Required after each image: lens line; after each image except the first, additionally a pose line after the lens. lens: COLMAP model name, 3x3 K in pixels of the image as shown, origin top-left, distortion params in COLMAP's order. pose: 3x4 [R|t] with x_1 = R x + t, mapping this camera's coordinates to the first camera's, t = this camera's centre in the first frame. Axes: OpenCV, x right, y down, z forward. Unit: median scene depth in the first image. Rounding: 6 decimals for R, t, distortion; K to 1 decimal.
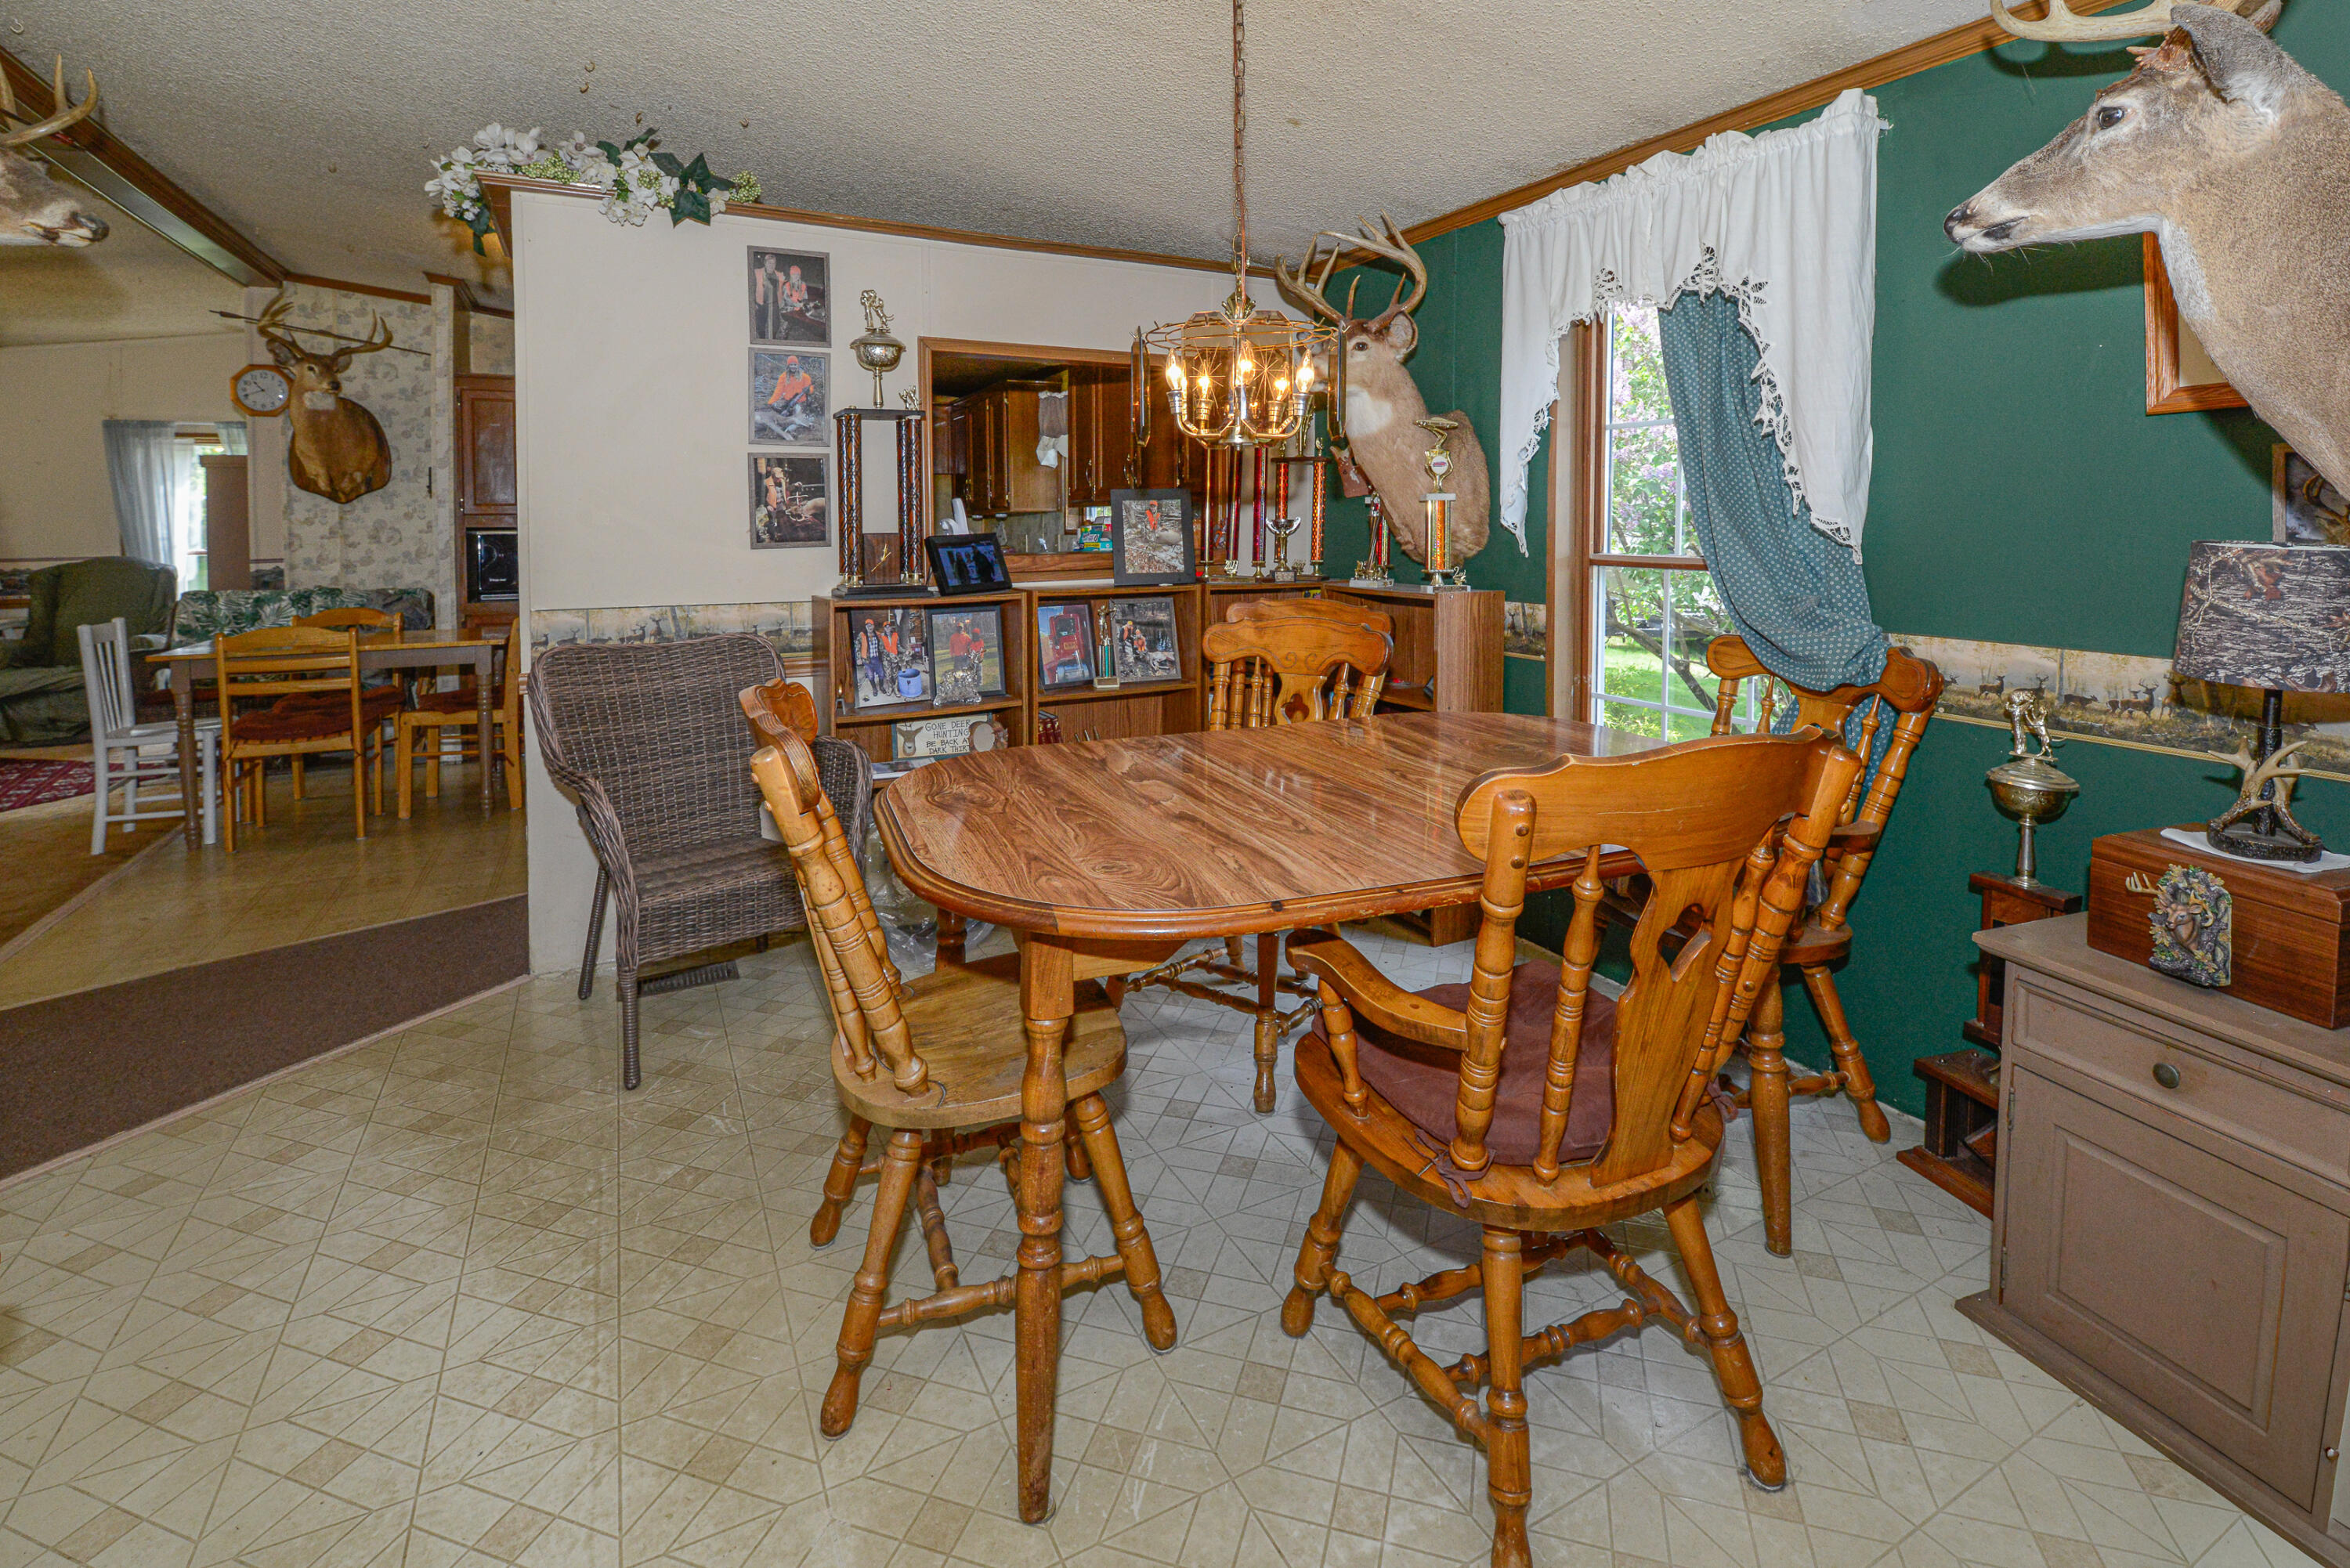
lens RADIAL K [[1042.7, 0, 1175.0], [0, 1042.7, 784.0], [0, 0, 1]] dist [-0.012735, -0.000024]
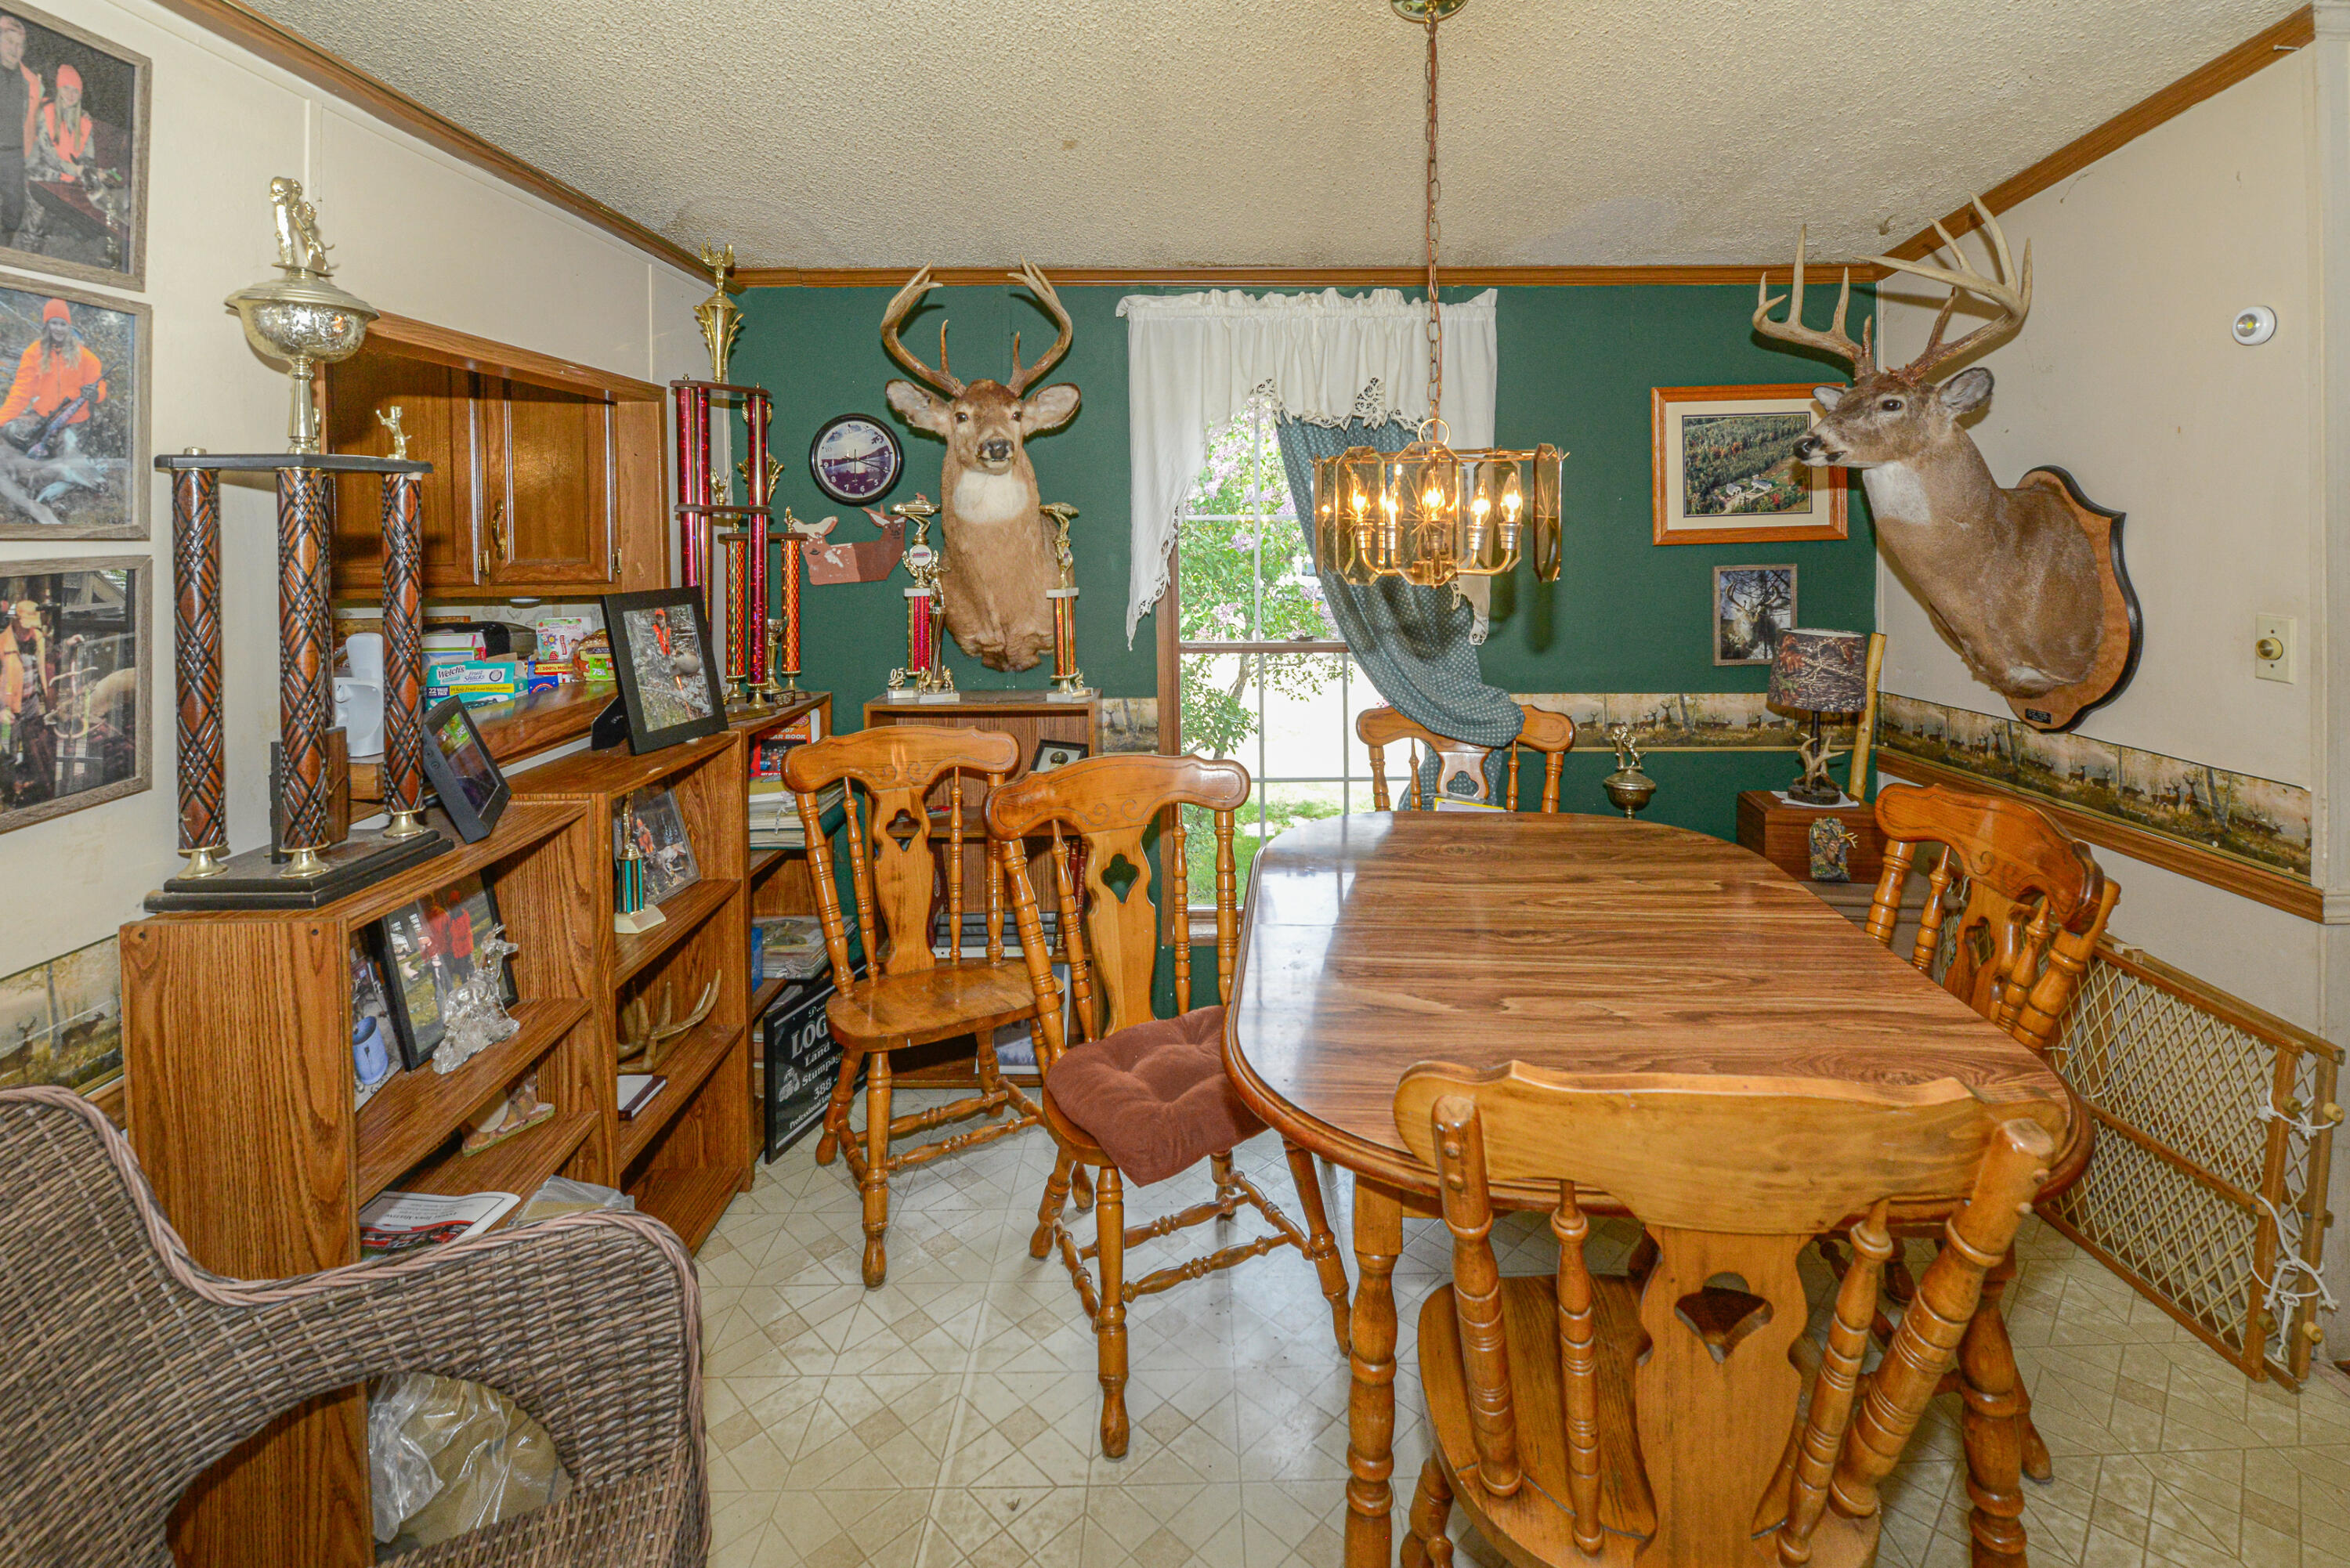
lens RADIAL K [[1063.7, 0, 1174.0], [0, 1063.7, 746.0], [0, 0, 1]] dist [-0.049492, -0.000279]
pose [[0.468052, -0.167289, 0.867722, -0.515251], [0.222868, 0.972524, 0.067279, -0.199385], [-0.855136, 0.161897, 0.492475, 0.529274]]
